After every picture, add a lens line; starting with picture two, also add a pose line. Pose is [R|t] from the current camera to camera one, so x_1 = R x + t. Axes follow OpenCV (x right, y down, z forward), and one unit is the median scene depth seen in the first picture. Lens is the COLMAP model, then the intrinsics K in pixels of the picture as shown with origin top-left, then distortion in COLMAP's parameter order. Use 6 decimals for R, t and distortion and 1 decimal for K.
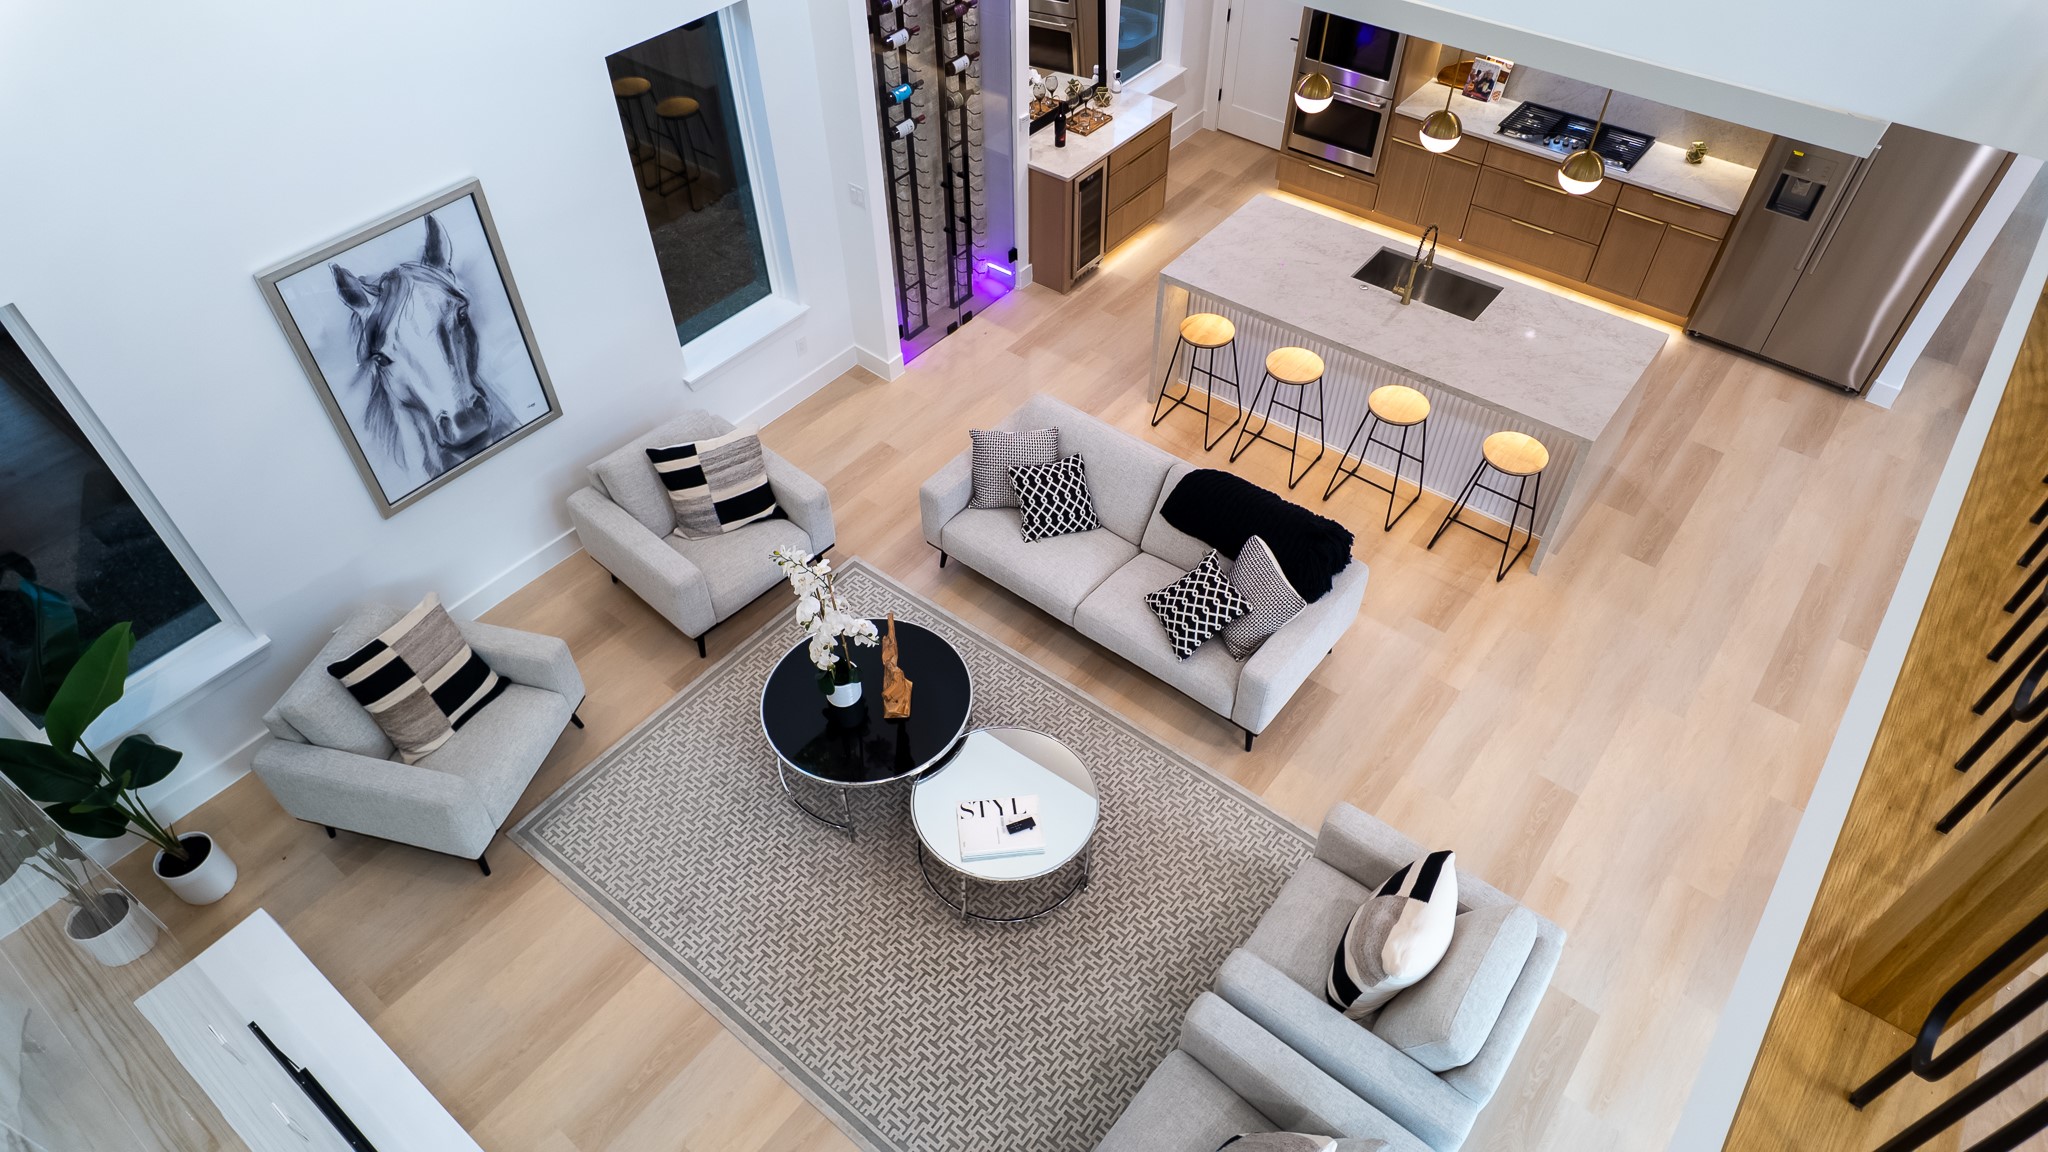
lens RADIAL K [[1204.4, 0, 1024.0], [0, 1204.4, 576.0], [0, 0, 1]] dist [0.000835, -0.001512]
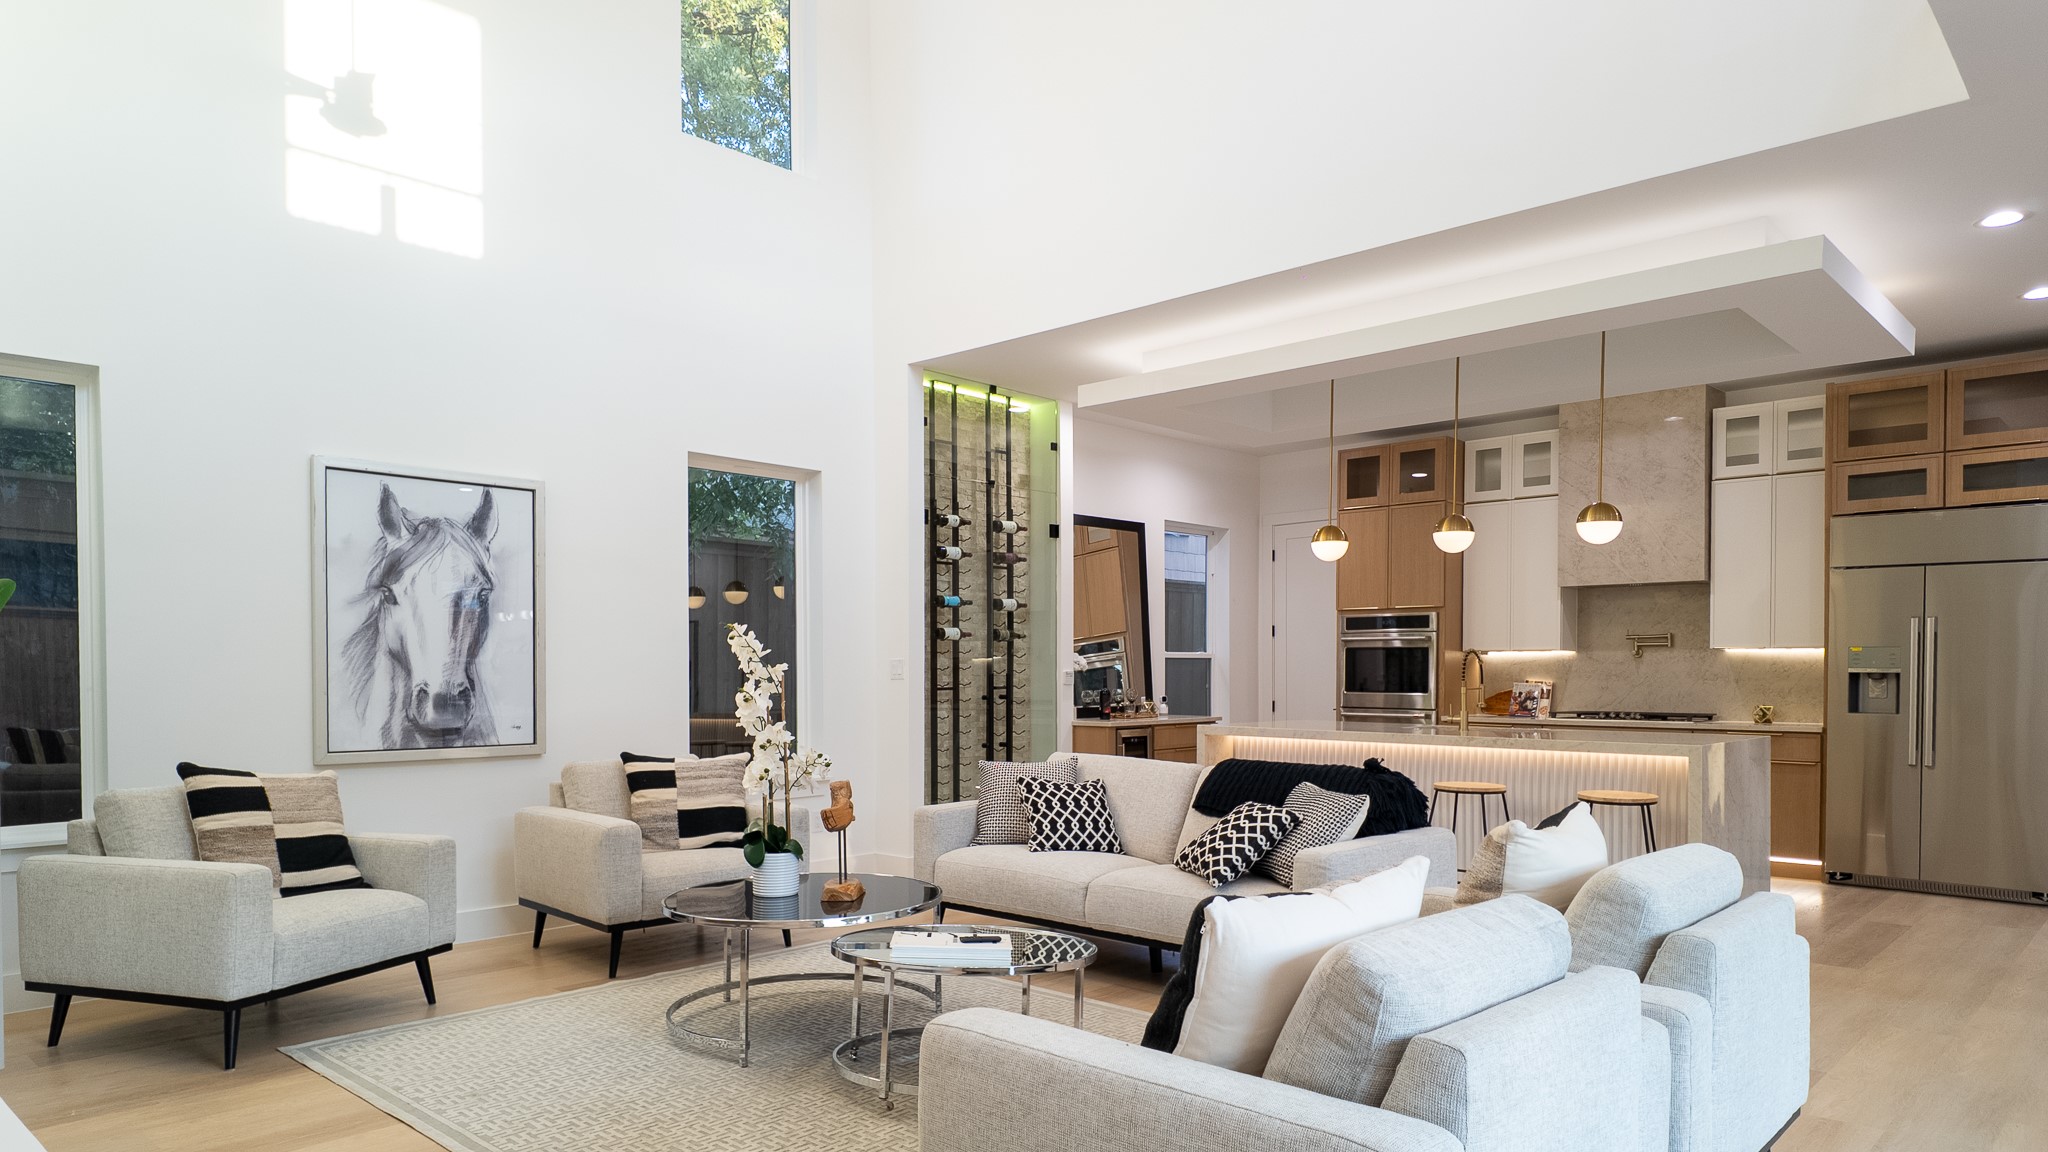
lens RADIAL K [[1246.9, 0, 1015.7], [0, 1246.9, 691.9], [0, 0, 1]] dist [0.000695, 0.000073]
pose [[0.995816, 0.013408, -0.090390, 0.068226], [-0.072979, 0.711987, -0.698390, 0.509007], [0.054992, 0.702065, 0.709987, 0.325258]]
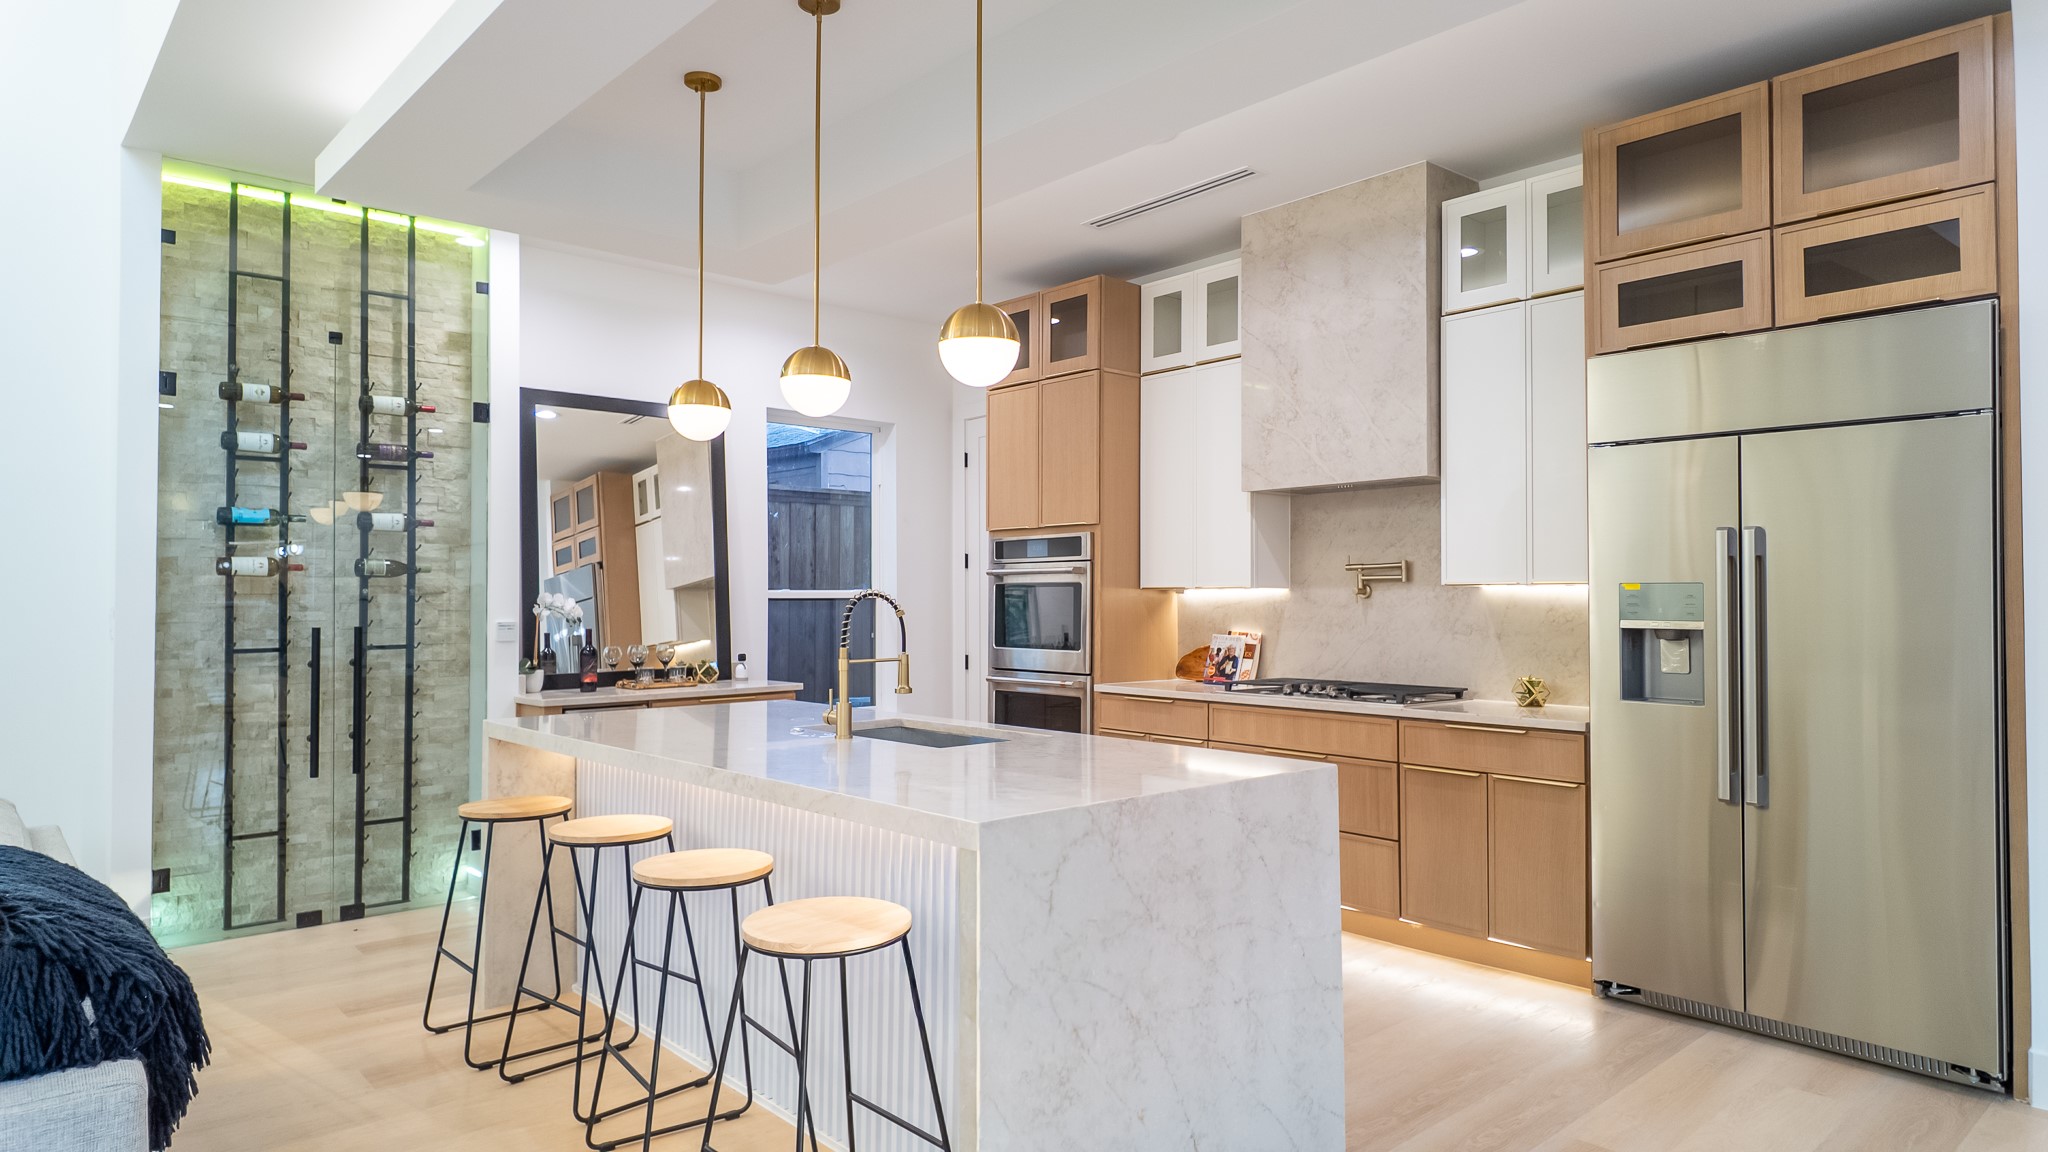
lens RADIAL K [[1177.6, 0, 1024.0], [0, 1177.6, 576.0], [0, 0, 1]] dist [0.038528, -0.046429]
pose [[0.987258, 0.008044, -0.158925, 0.543477], [-0.121295, 0.684502, -0.718850, 0.078897], [0.103002, 0.728967, 0.676756, 0.721356]]
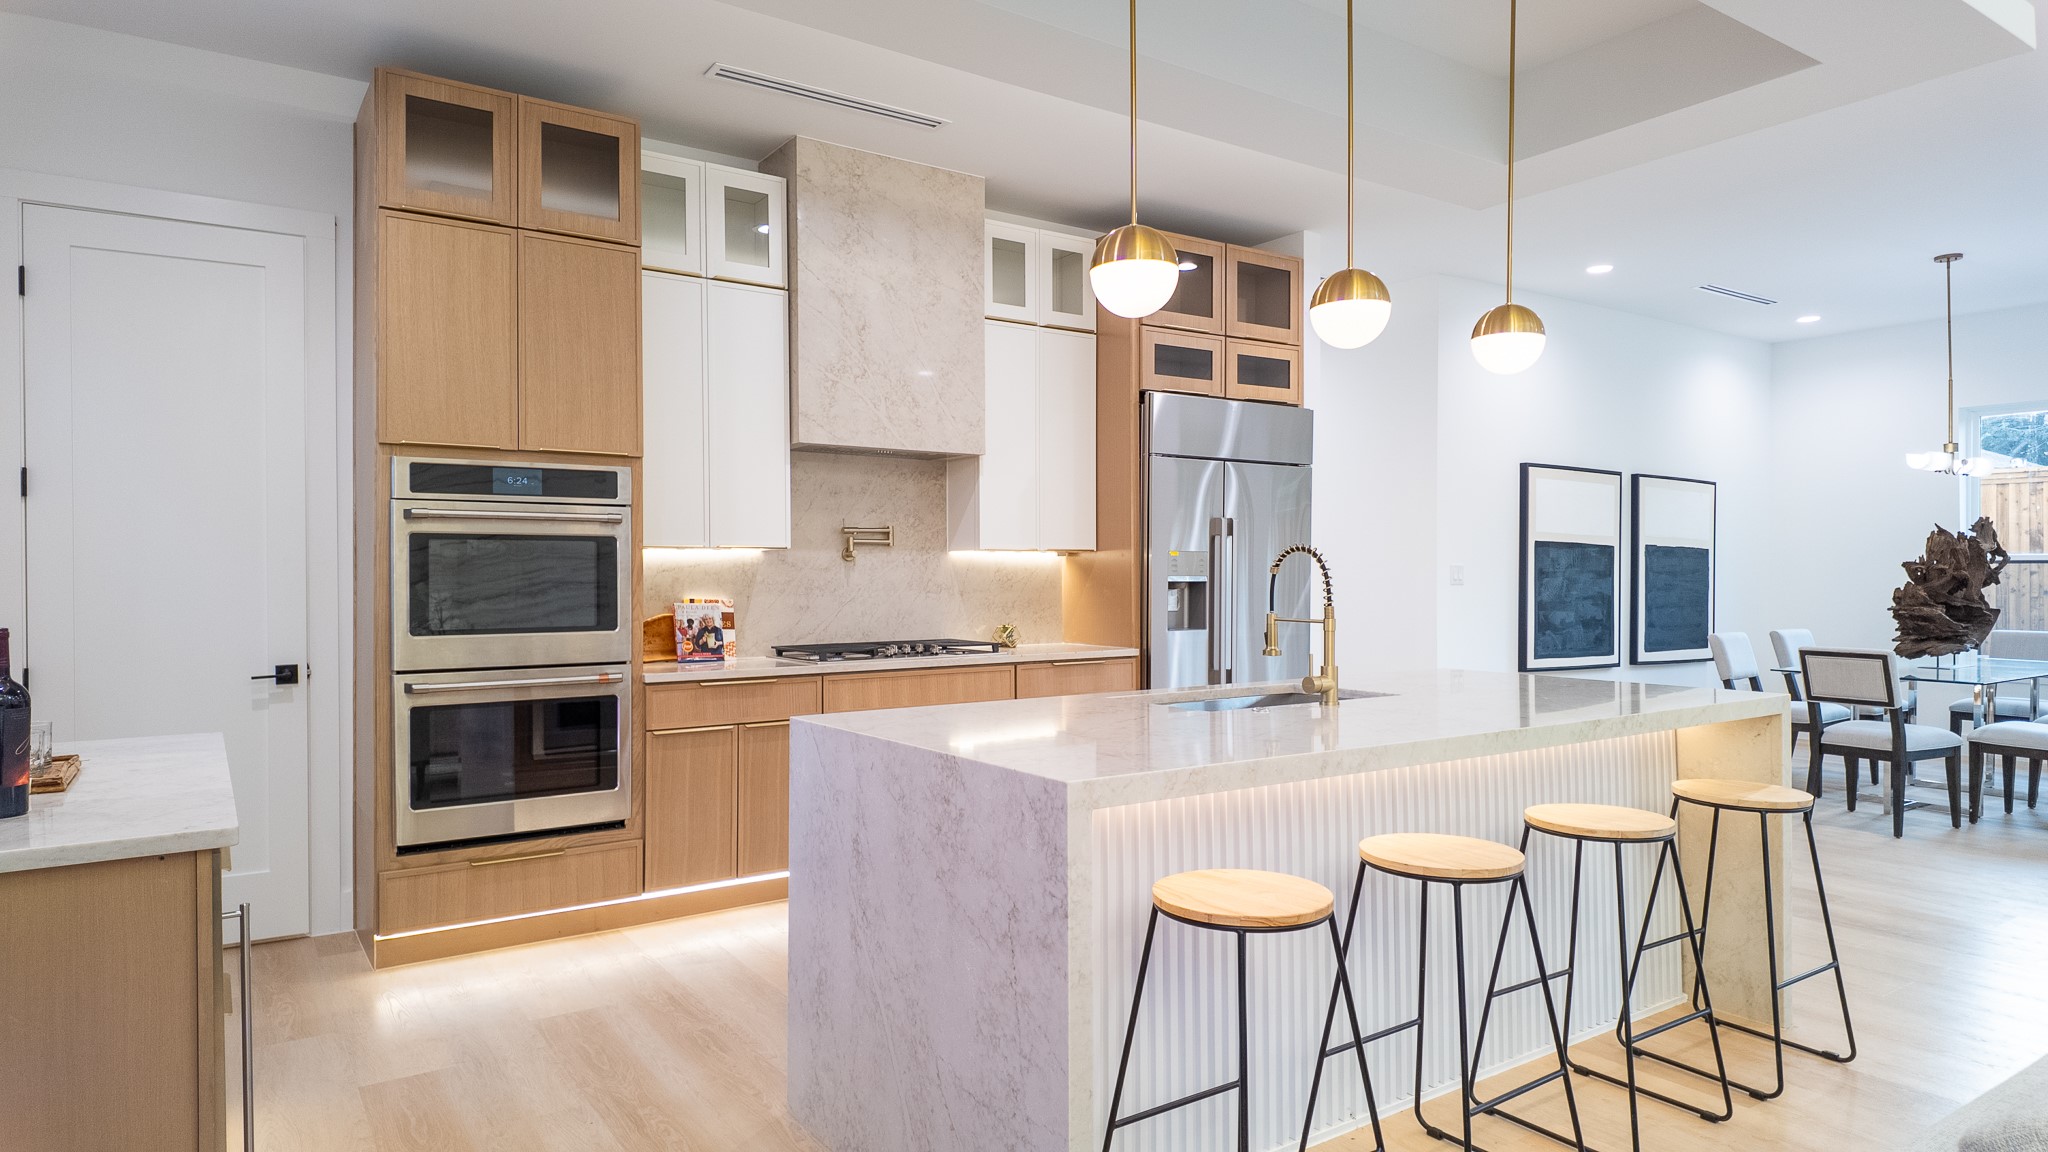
lens RADIAL K [[1176.0, 0, 969.8], [0, 1176.0, 577.2], [0, 0, 1]] dist [0.001676, -0.002553]
pose [[0.309795, 0.005985, 0.950785, -0.181025], [0.677716, 0.699981, -0.225227, -0.308457], [-0.666879, 0.714136, 0.212795, 1.120039]]
